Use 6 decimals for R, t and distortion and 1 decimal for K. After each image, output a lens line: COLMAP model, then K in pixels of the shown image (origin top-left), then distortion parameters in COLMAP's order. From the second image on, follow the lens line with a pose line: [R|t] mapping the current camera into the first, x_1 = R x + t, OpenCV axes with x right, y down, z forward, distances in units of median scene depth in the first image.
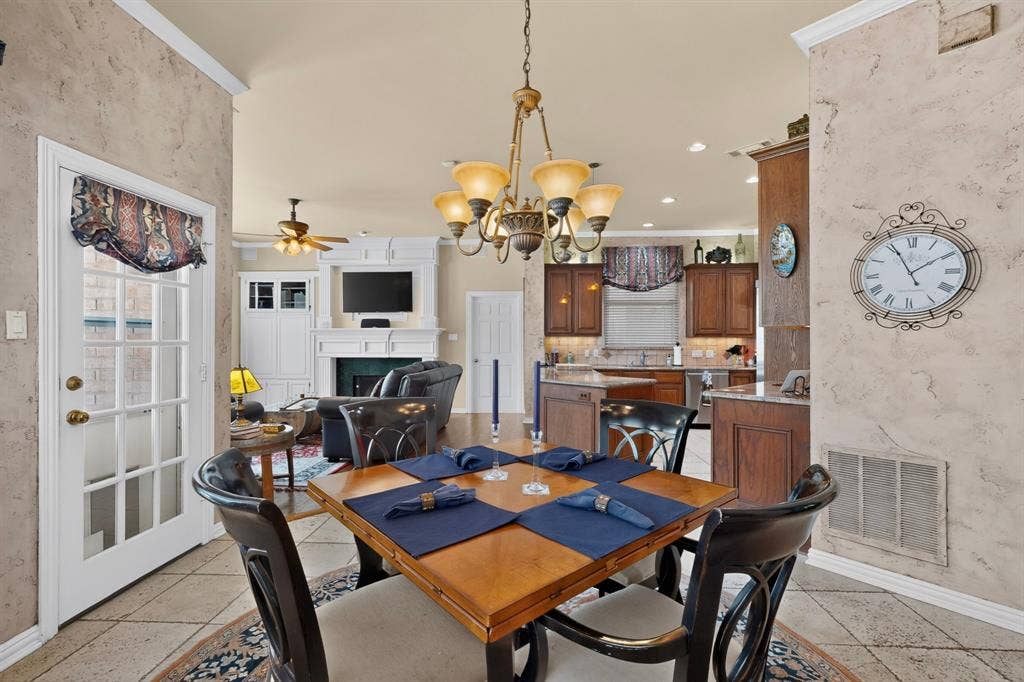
lens RADIAL K [[447.7, 0, 513.0], [0, 447.7, 342.6], [0, 0, 1]] dist [0.014345, 0.000121]
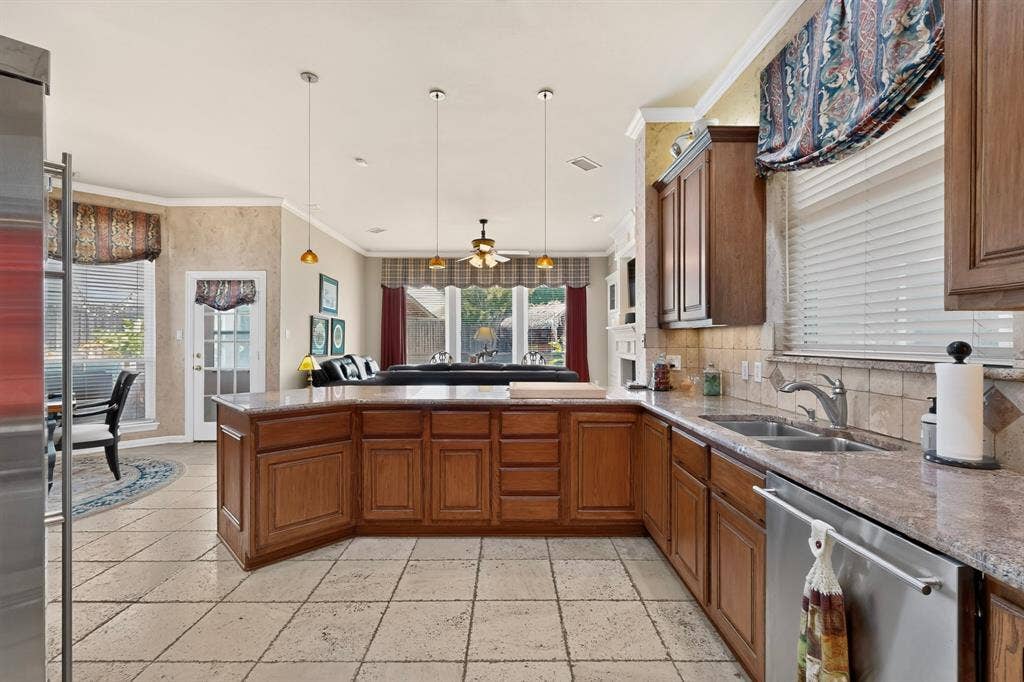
lens RADIAL K [[447.7, 0, 514.9], [0, 447.7, 340.6], [0, 0, 1]] dist [0.014345, 0.000121]
pose [[0.078327, 0.001283, -0.996927, 1.437821], [-0.000931, 0.999999, 0.001214, -0.004576], [0.996927, 0.000833, 0.078329, 2.033356]]
